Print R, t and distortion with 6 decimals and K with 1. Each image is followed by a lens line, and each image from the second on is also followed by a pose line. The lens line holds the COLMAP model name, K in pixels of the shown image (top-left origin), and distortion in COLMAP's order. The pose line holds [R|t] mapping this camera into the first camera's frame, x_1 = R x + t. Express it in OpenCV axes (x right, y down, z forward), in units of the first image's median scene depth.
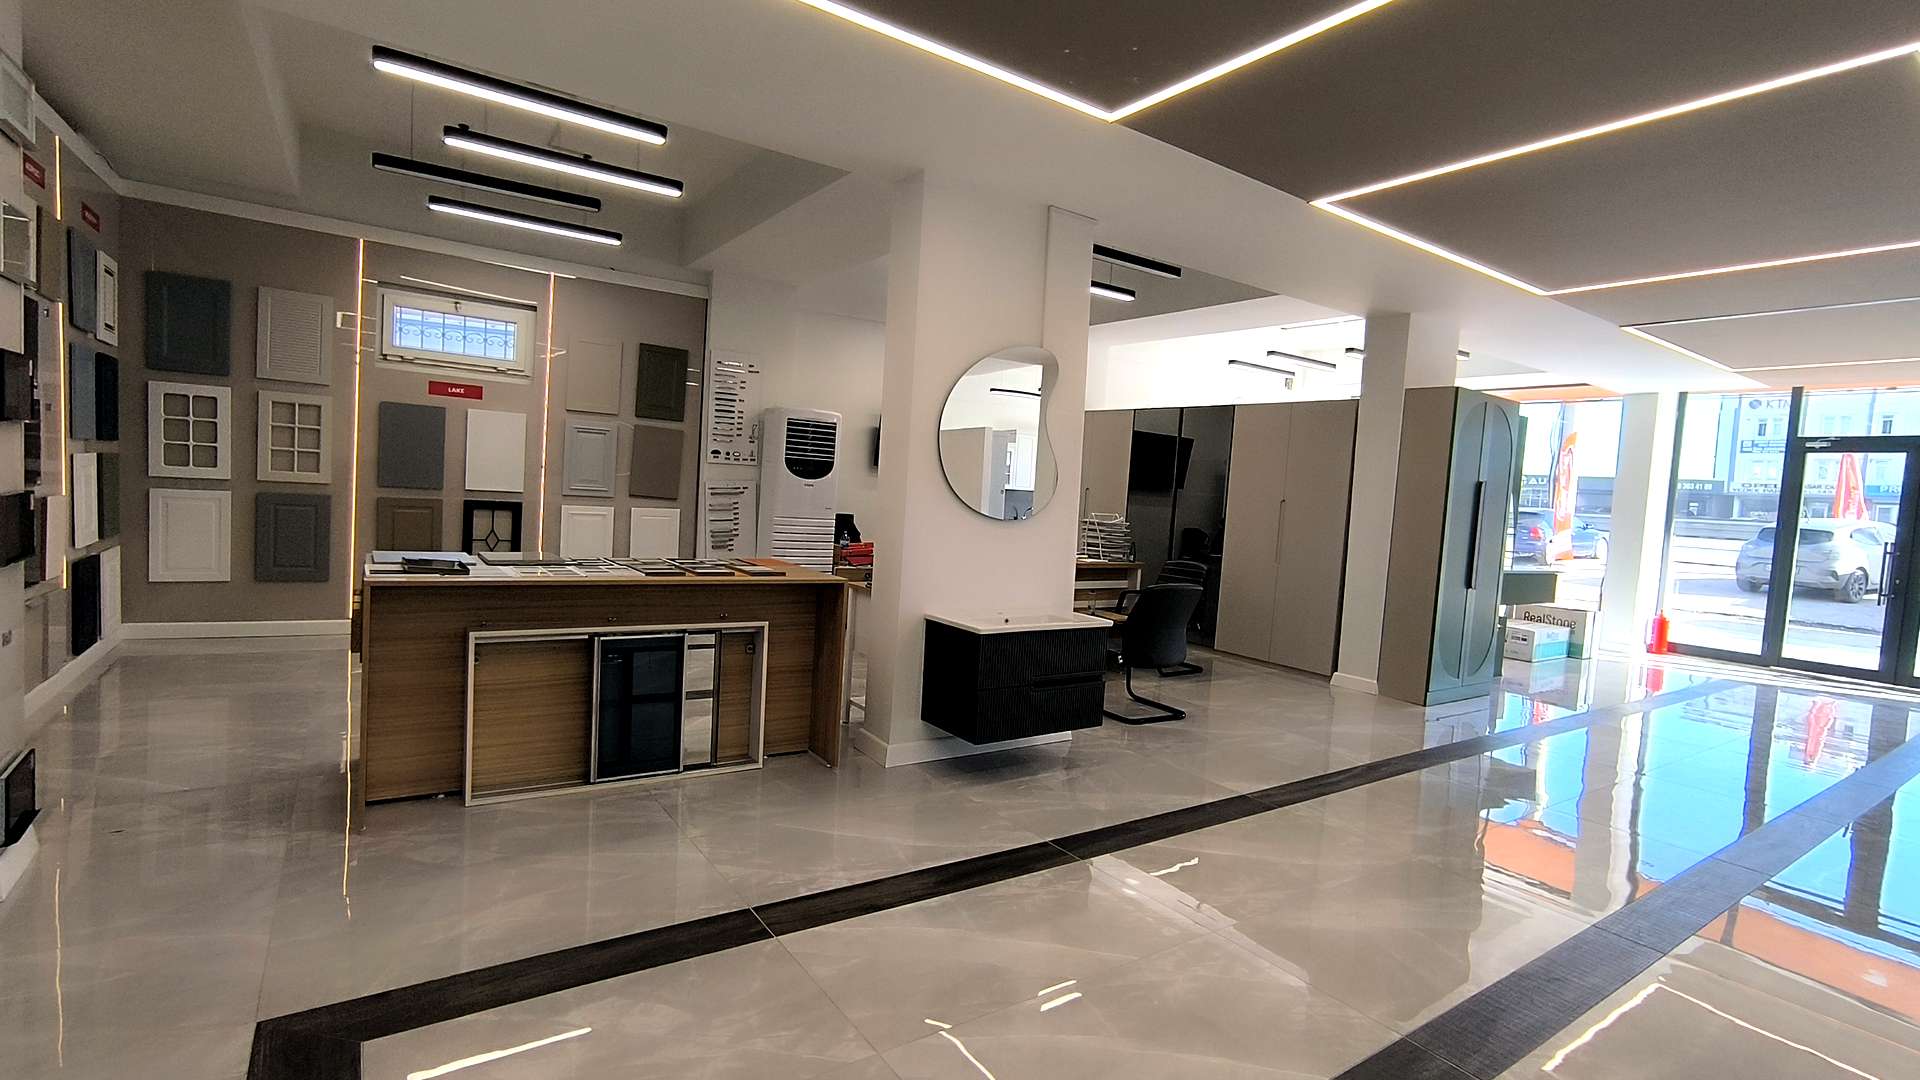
lens RADIAL K [[869.6, 0, 960.0], [0, 869.6, 541.2], [0, 0, 1]] dist [-0.022979, 0.004191]
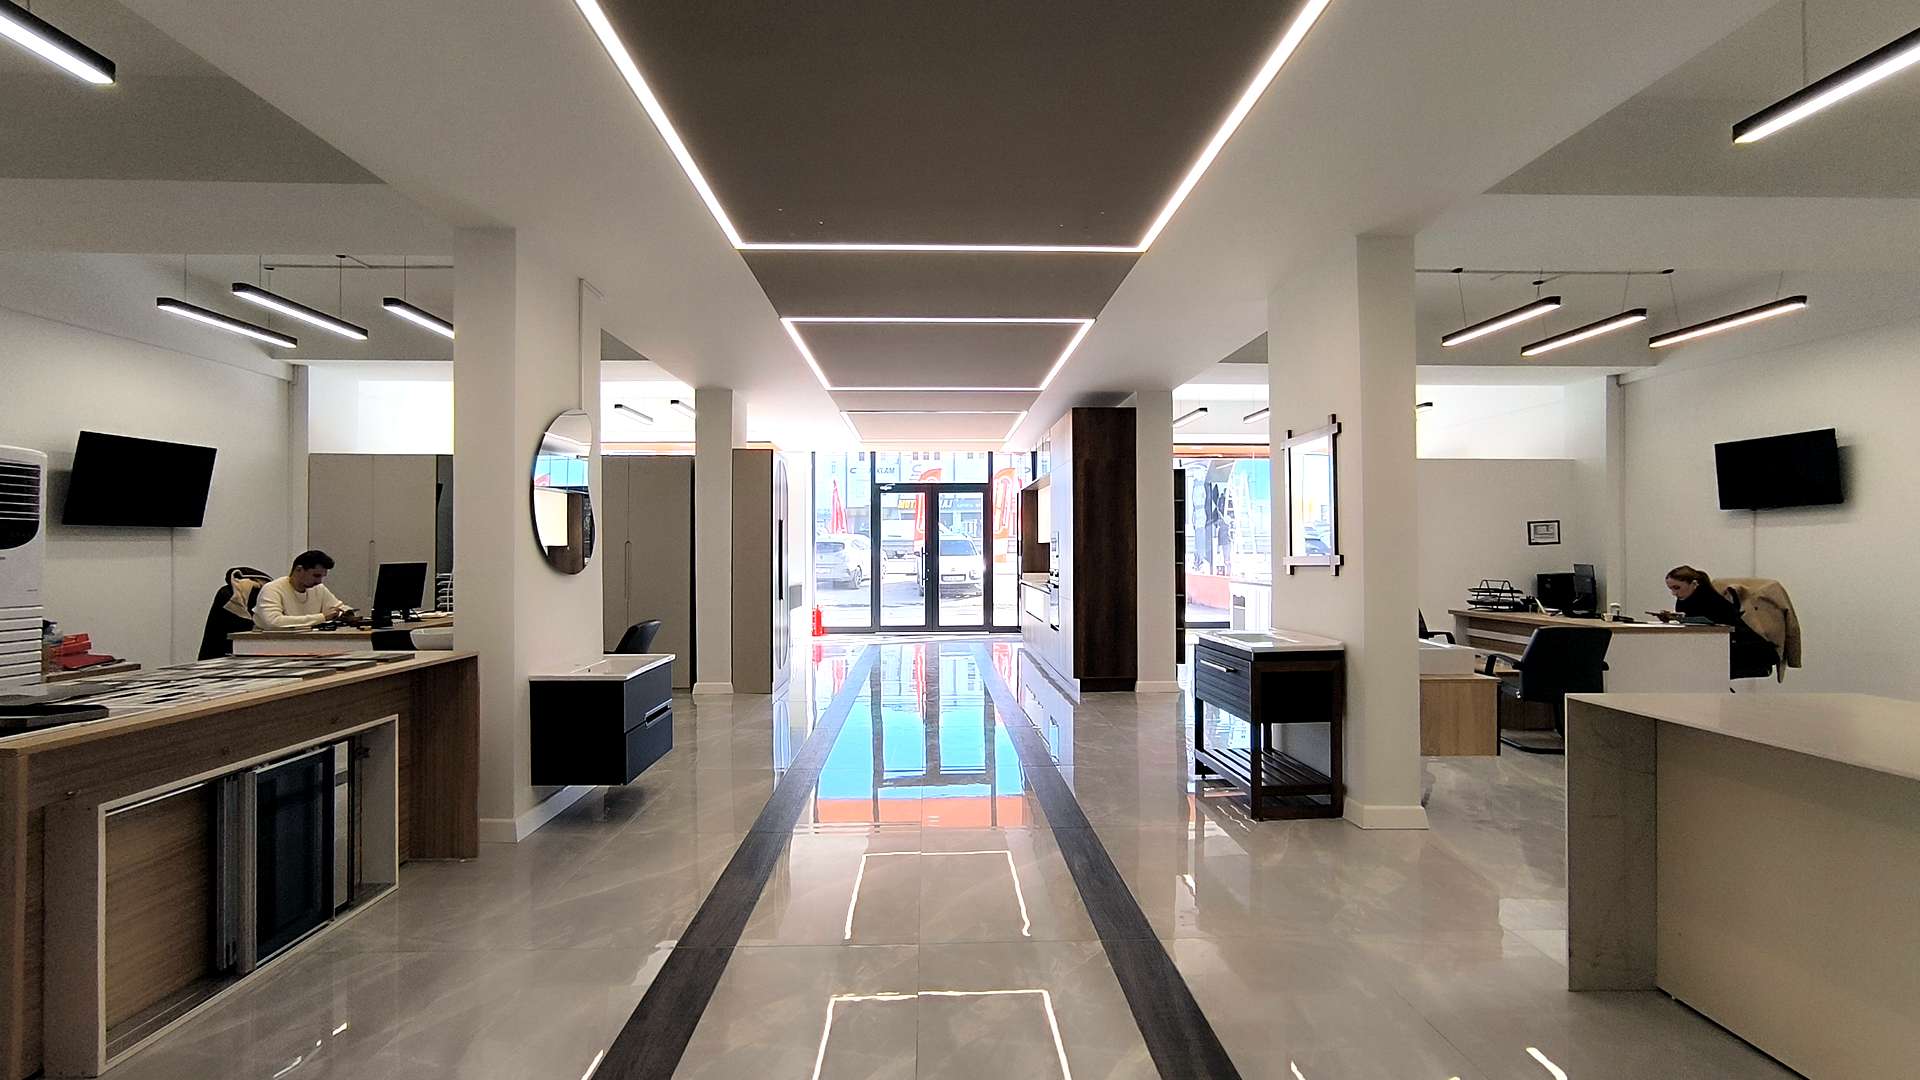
lens RADIAL K [[869.6, 0, 965.1], [0, 869.6, 540.1], [0, 0, 1]] dist [-0.022979, 0.004191]
pose [[0.529382, -0.053034, 0.846724, -0.375280], [0.088298, 0.996068, 0.007183, -0.020612], [-0.843776, 0.070961, 0.531984, 0.038894]]
